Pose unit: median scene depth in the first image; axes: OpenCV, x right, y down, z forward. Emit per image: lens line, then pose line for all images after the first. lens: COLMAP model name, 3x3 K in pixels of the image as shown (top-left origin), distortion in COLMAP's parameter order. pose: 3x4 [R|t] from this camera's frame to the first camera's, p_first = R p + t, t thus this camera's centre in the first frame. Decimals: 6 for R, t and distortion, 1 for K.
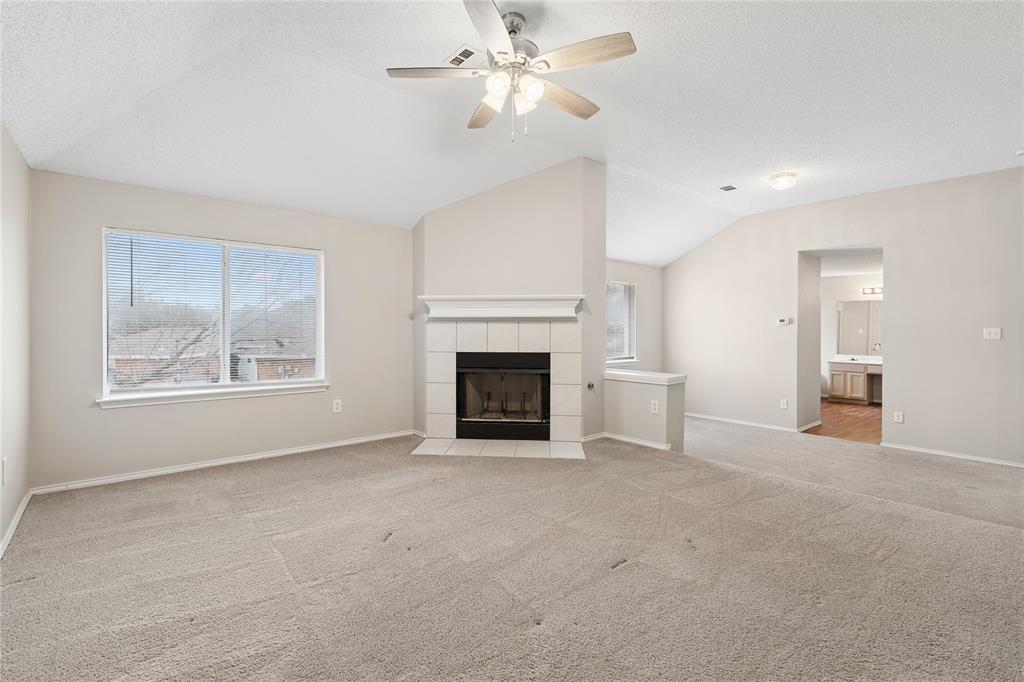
lens RADIAL K [[473.5, 0, 508.0], [0, 473.5, 336.8], [0, 0, 1]] dist [0.001741, 0.000006]
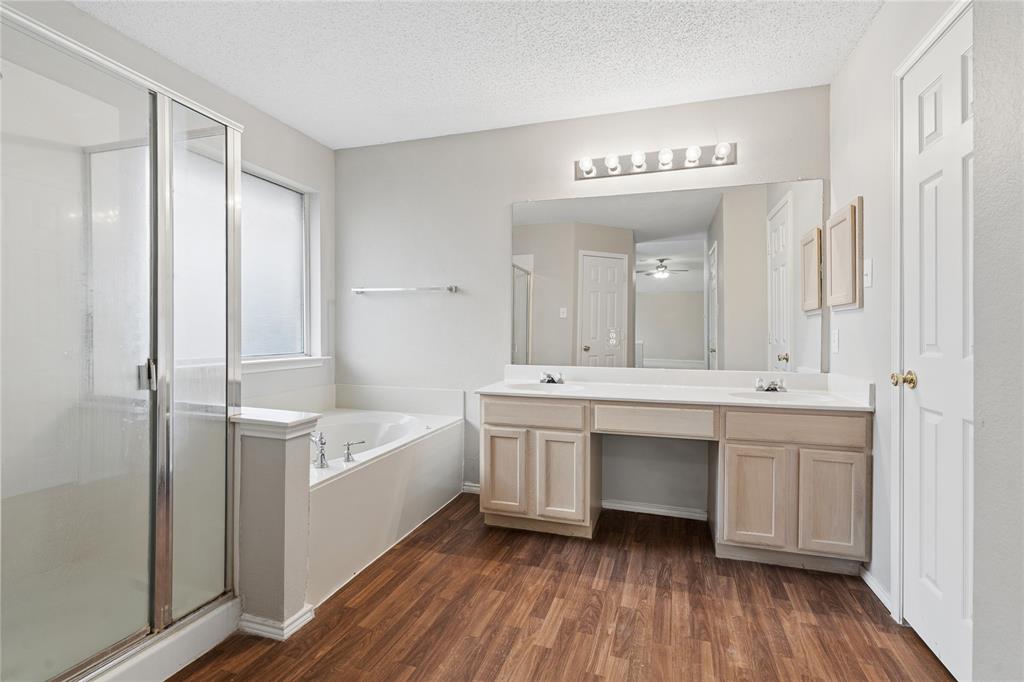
lens RADIAL K [[473.5, 0, 515.1], [0, 473.5, 342.3], [0, 0, 1]] dist [0.001741, 0.000006]
pose [[0.848931, 0.003281, 0.528494, 0.559537], [0.002472, 0.999945, -0.010180, 0.026447], [-0.528499, 0.009949, 0.848876, 0.770213]]
